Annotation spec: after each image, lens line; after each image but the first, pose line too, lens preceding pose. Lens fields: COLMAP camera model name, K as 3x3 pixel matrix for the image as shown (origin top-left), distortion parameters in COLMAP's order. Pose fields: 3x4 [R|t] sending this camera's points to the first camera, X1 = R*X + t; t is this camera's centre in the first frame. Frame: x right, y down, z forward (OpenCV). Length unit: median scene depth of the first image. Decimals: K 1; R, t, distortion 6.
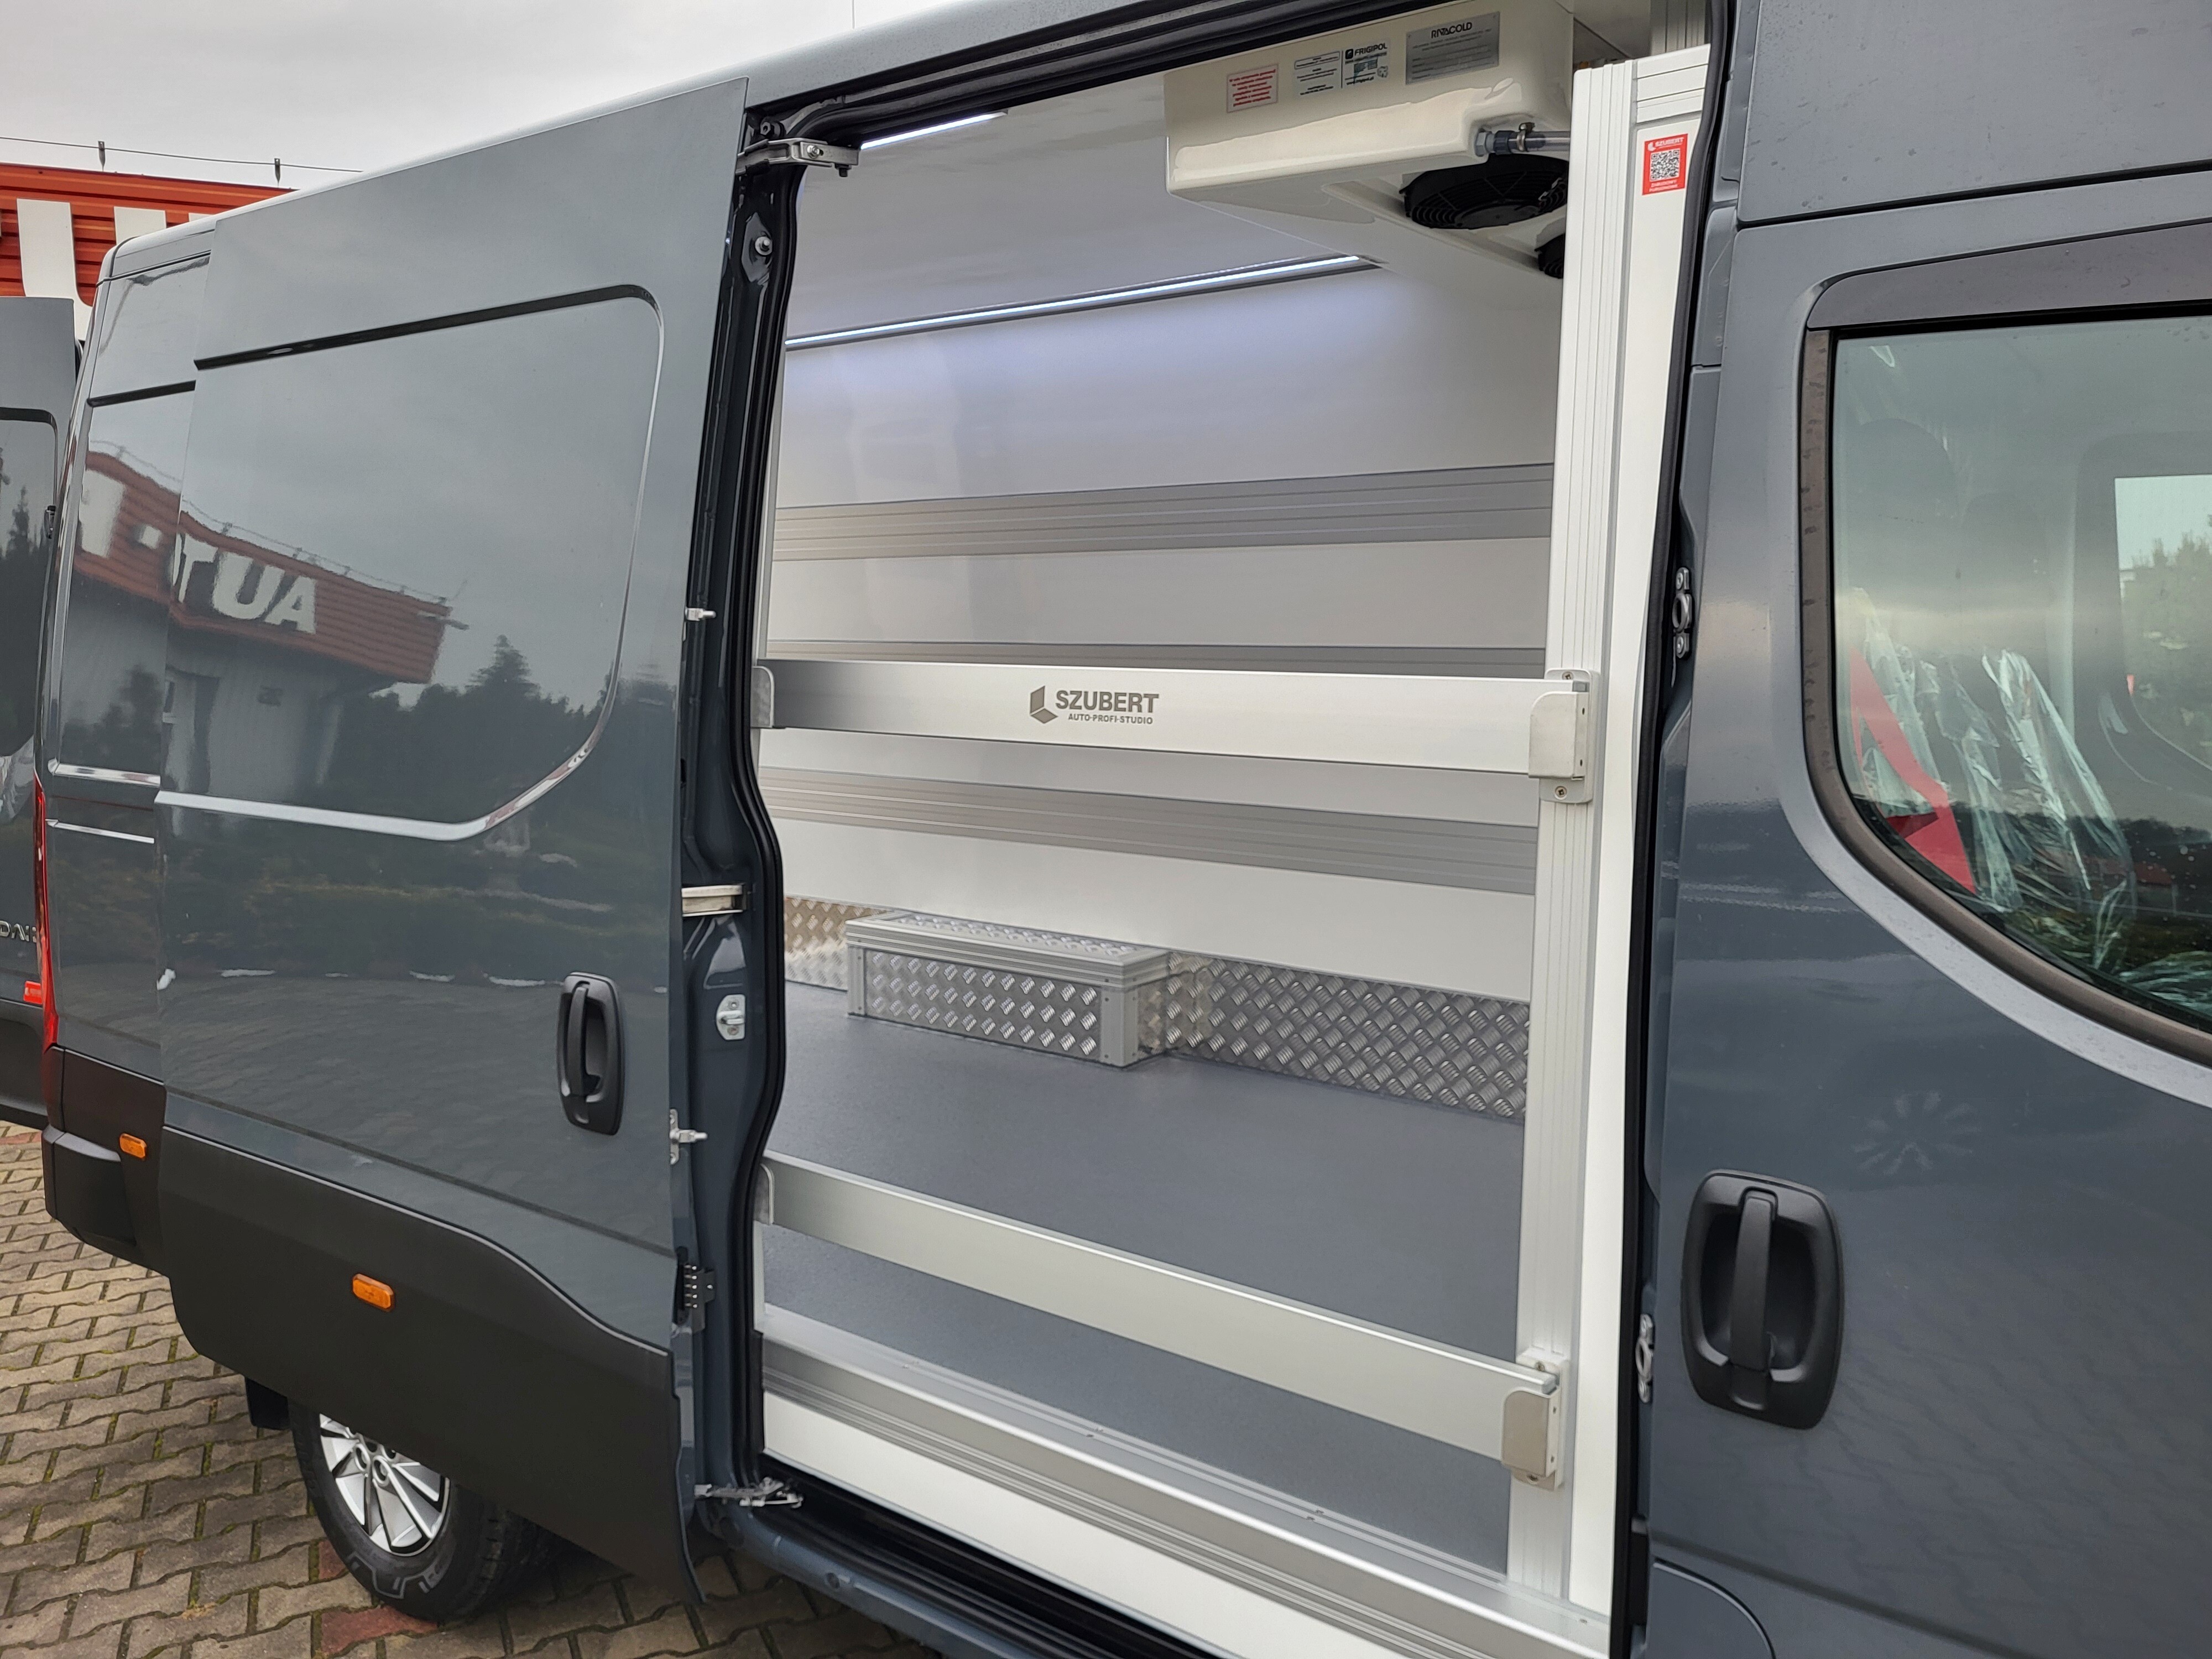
lens RADIAL K [[1672.6, 0, 1122.0], [0, 1672.6, 799.0], [0, 0, 1]] dist [0.050097, -0.043217]
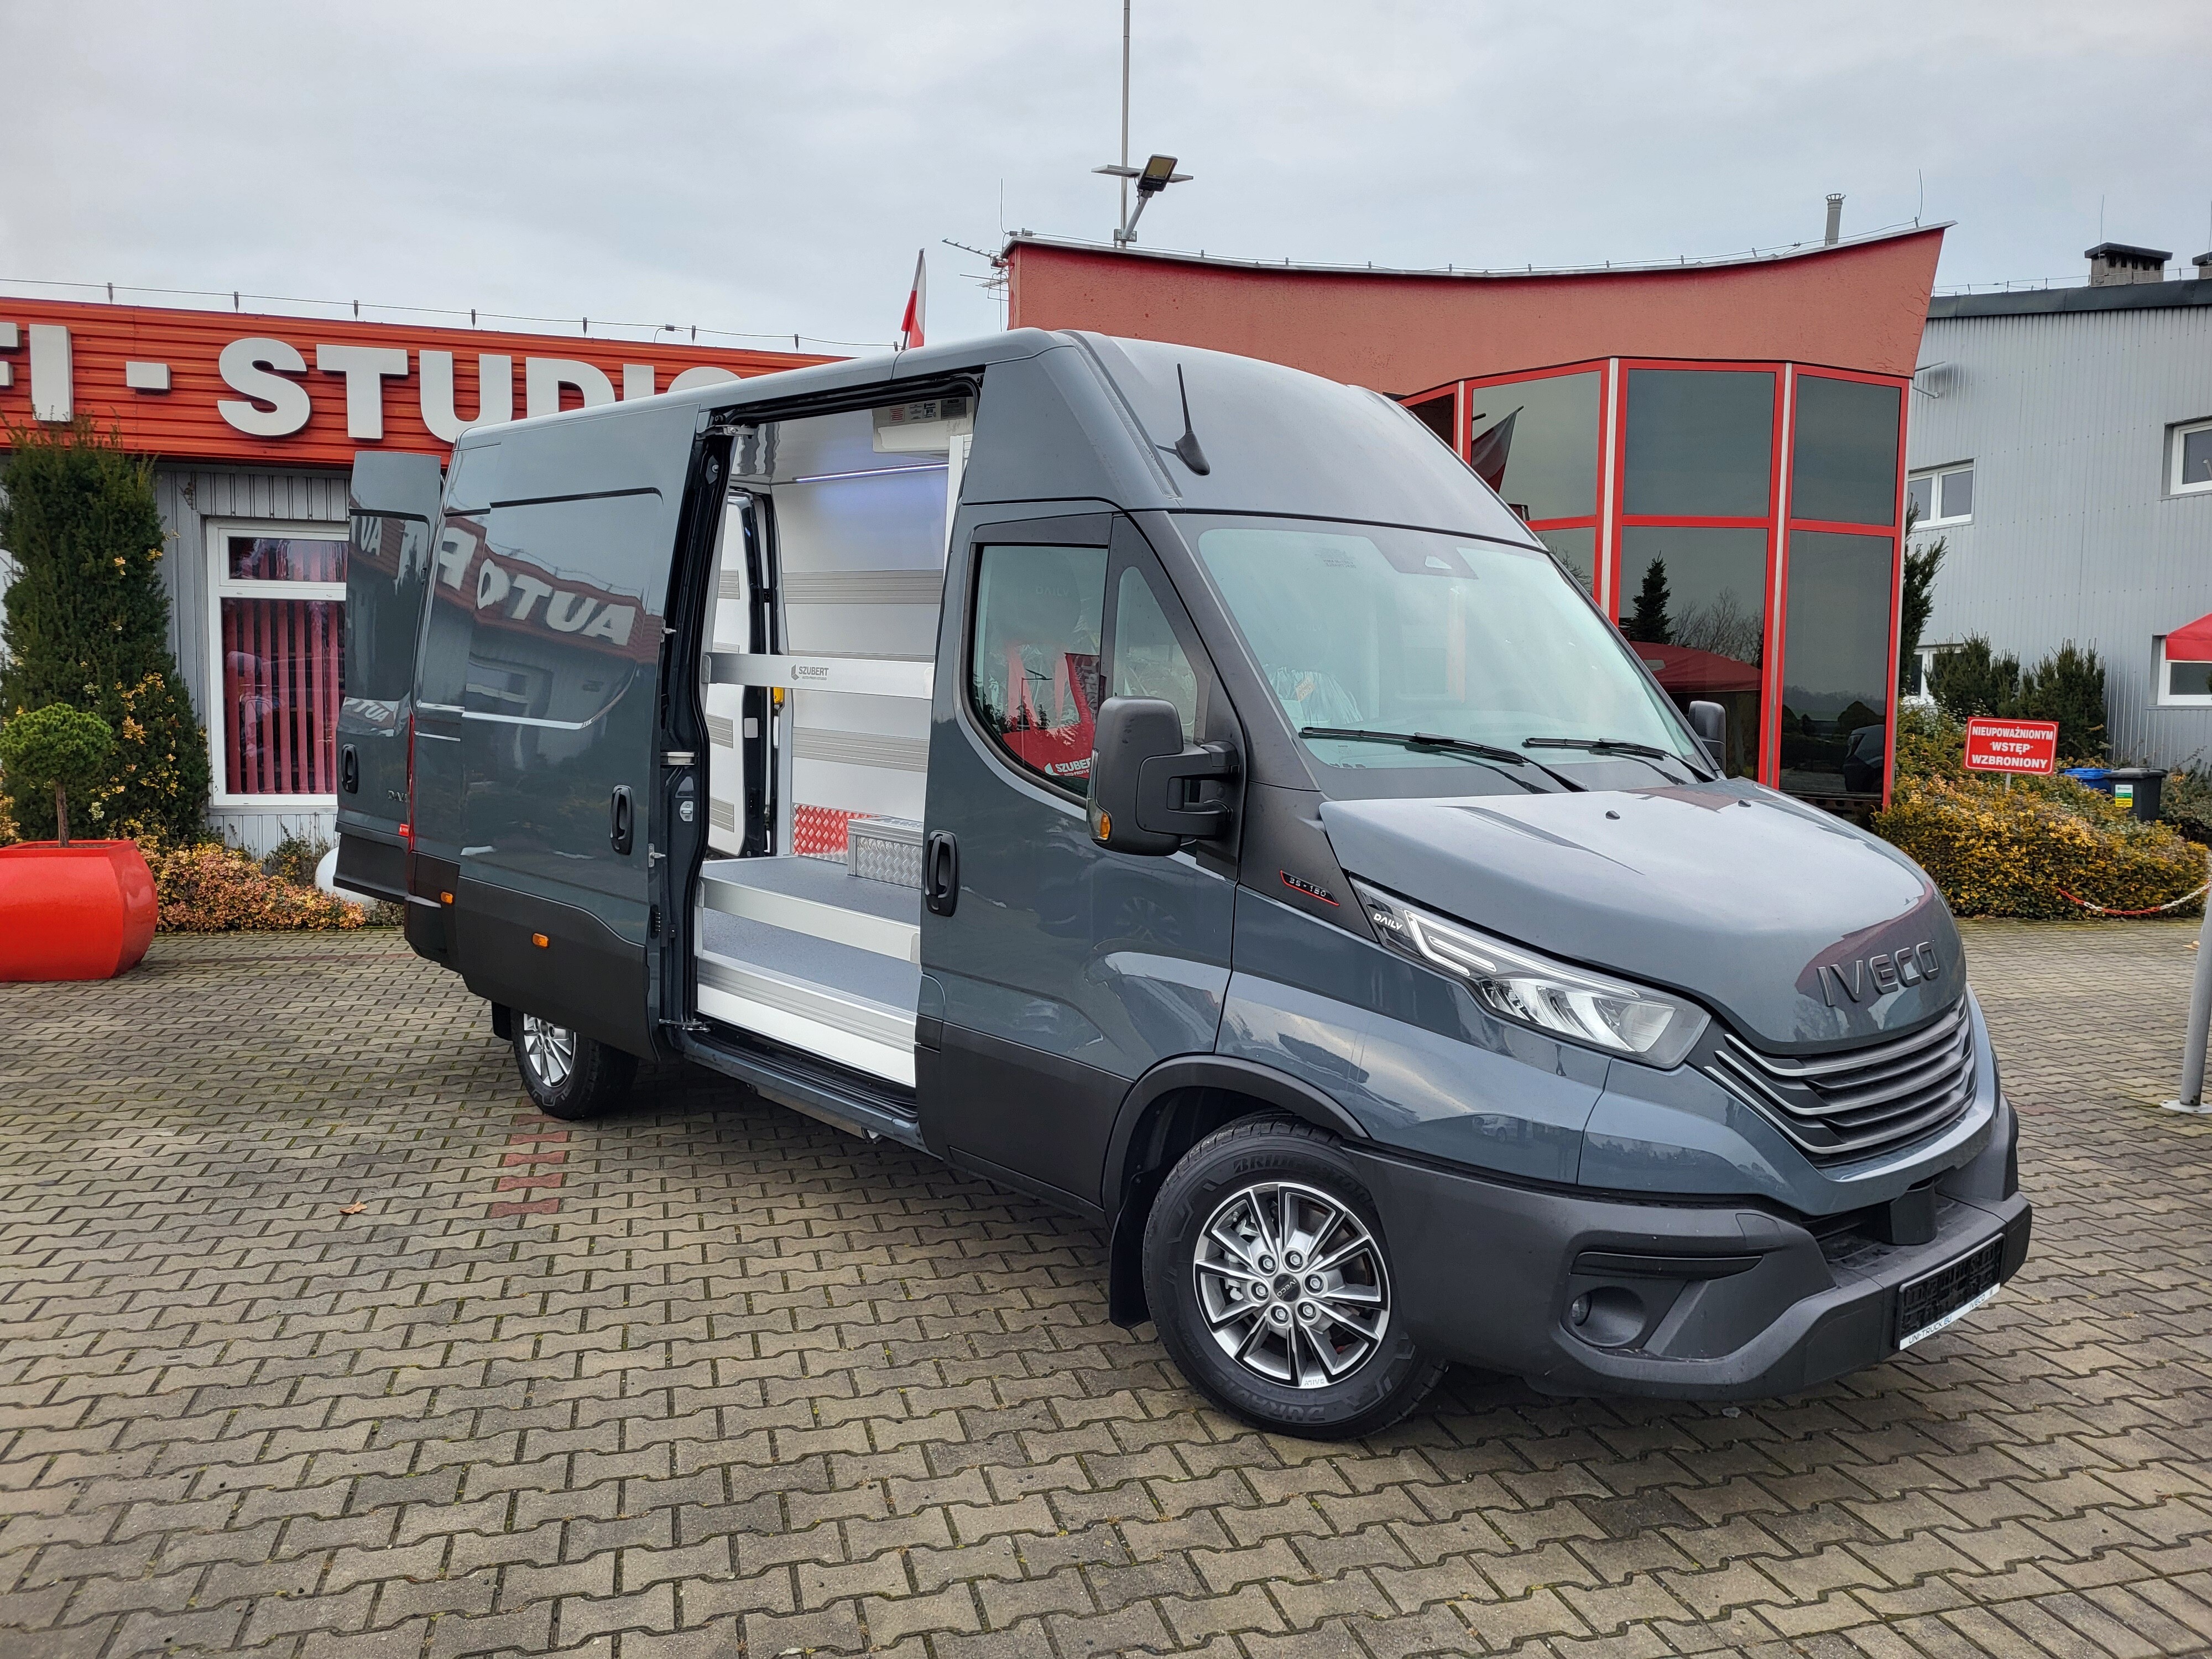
lens RADIAL K [[1669.1, 0, 1143.8], [0, 1669.1, 804.6], [0, 0, 1]] dist [0.051253, -0.041490]
pose [[0.986060, 0.041555, -0.161117, 0.702012], [-0.044068, 0.998956, -0.012051, 0.116545], [0.160448, 0.018983, 0.986862, -1.068747]]
